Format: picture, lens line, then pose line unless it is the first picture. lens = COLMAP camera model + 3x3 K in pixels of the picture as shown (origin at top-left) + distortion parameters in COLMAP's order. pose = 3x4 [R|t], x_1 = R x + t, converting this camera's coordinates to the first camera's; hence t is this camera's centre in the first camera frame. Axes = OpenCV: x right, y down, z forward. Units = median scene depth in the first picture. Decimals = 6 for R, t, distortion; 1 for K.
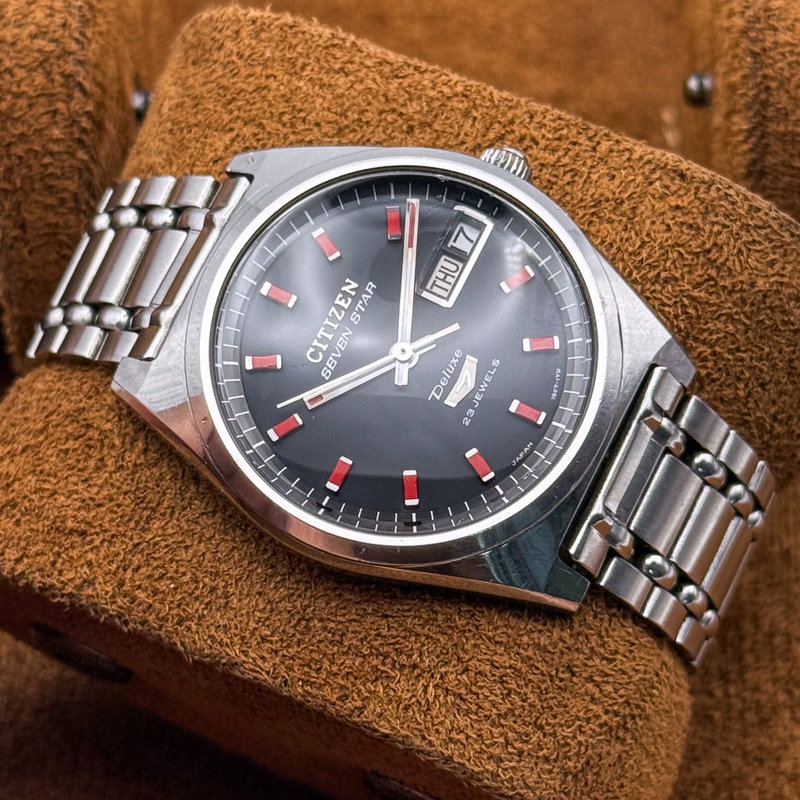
lens RADIAL K [[2919.4, 0, 397.7], [0, 2919.4, 375.9], [0, 0, 1]] dist [0.016437, 0.093527]
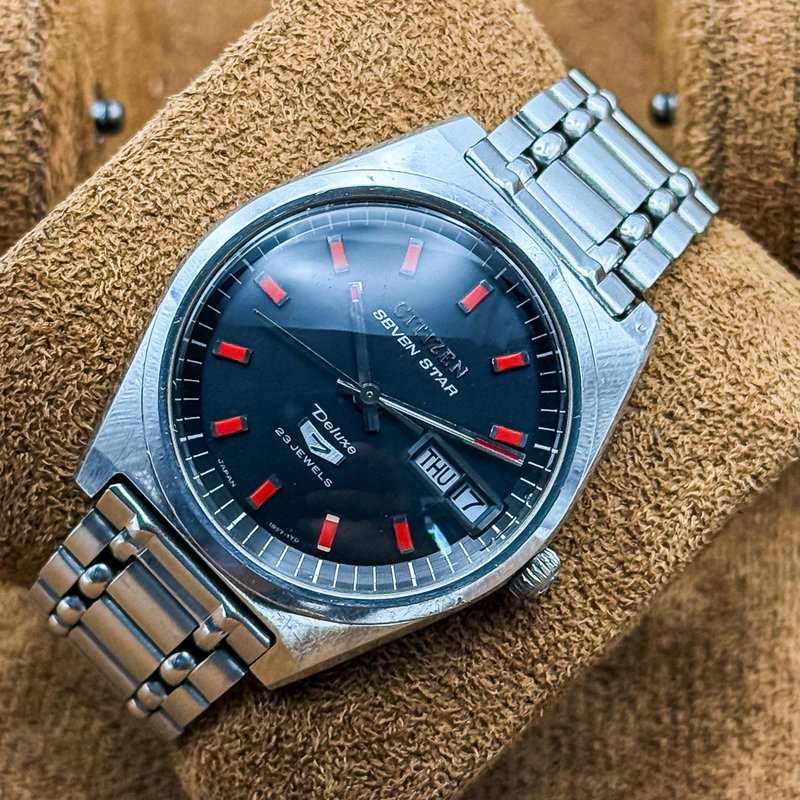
lens RADIAL K [[2919.4, 0, 397.7], [0, 2919.4, 375.9], [0, 0, 1]] dist [0.016437, 0.093527]
pose [[-0.347152, 0.936497, -0.049592, 0.039541], [-0.905438, -0.320926, 0.277827, -0.275120], [0.244269, 0.141351, 0.959350, 0.074403]]
